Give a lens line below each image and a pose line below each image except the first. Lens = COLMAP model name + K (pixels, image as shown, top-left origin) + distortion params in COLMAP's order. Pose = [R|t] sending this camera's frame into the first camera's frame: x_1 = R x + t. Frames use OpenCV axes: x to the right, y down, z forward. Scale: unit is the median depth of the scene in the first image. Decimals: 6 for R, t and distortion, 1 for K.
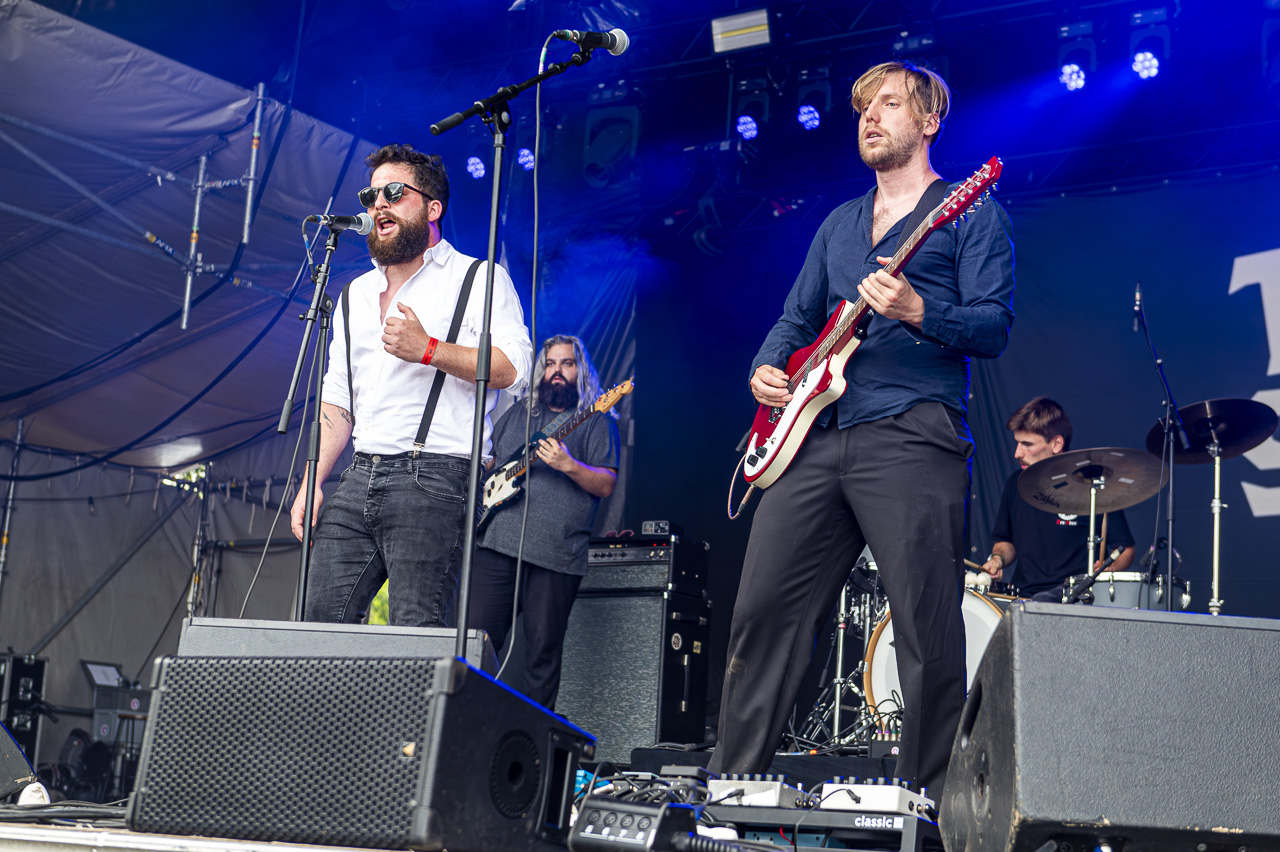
lens RADIAL K [[2220.4, 0, 641.9], [0, 2220.4, 413.3], [0, 0, 1]] dist [0.020622, 0.000000]
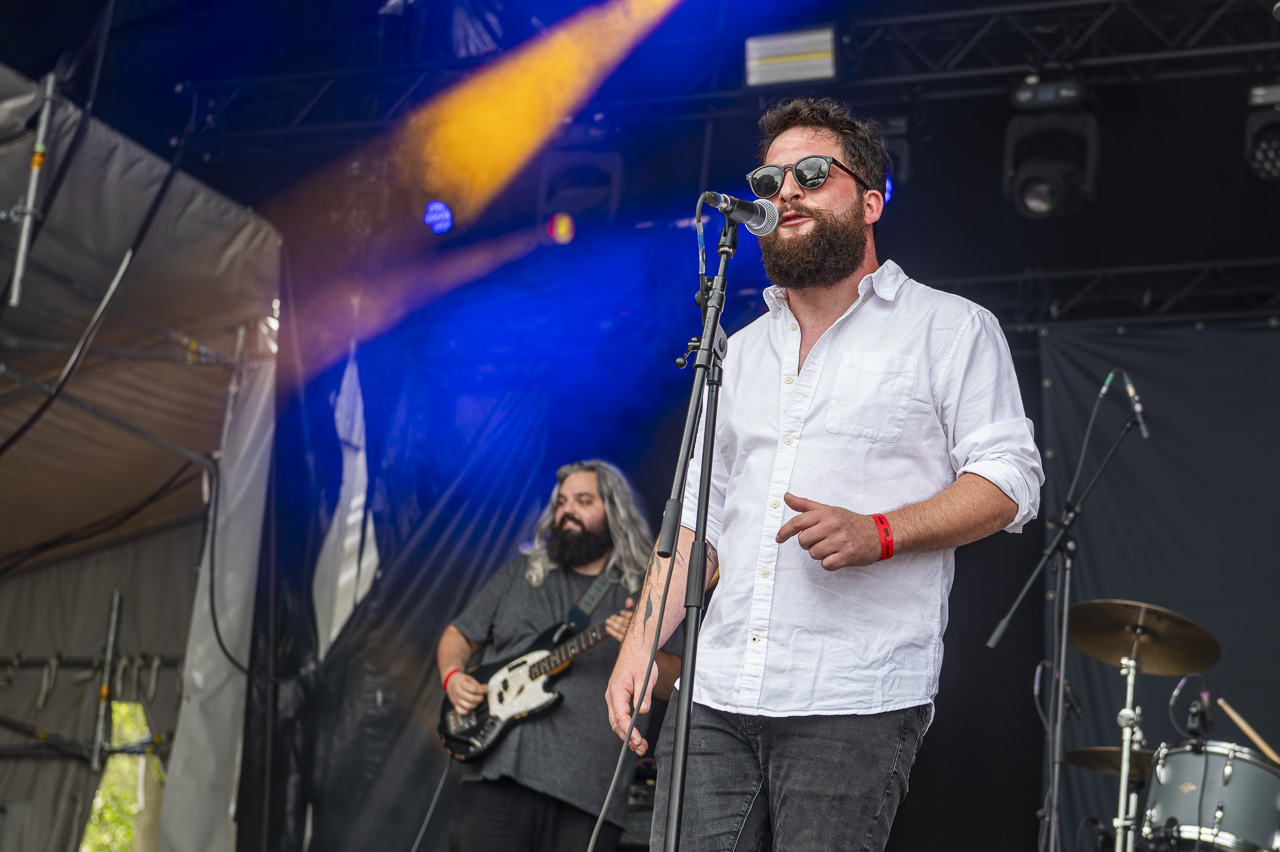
lens RADIAL K [[2821.5, 0, 647.4], [0, 2821.5, 464.3], [0, 0, 1]] dist [0.021057, 0.000000]
pose [[0.985571, 0.070777, 0.153754, -0.155773], [-0.062342, 0.996309, -0.059008, 0.015327], [-0.157363, 0.048572, 0.986346, 0.154454]]
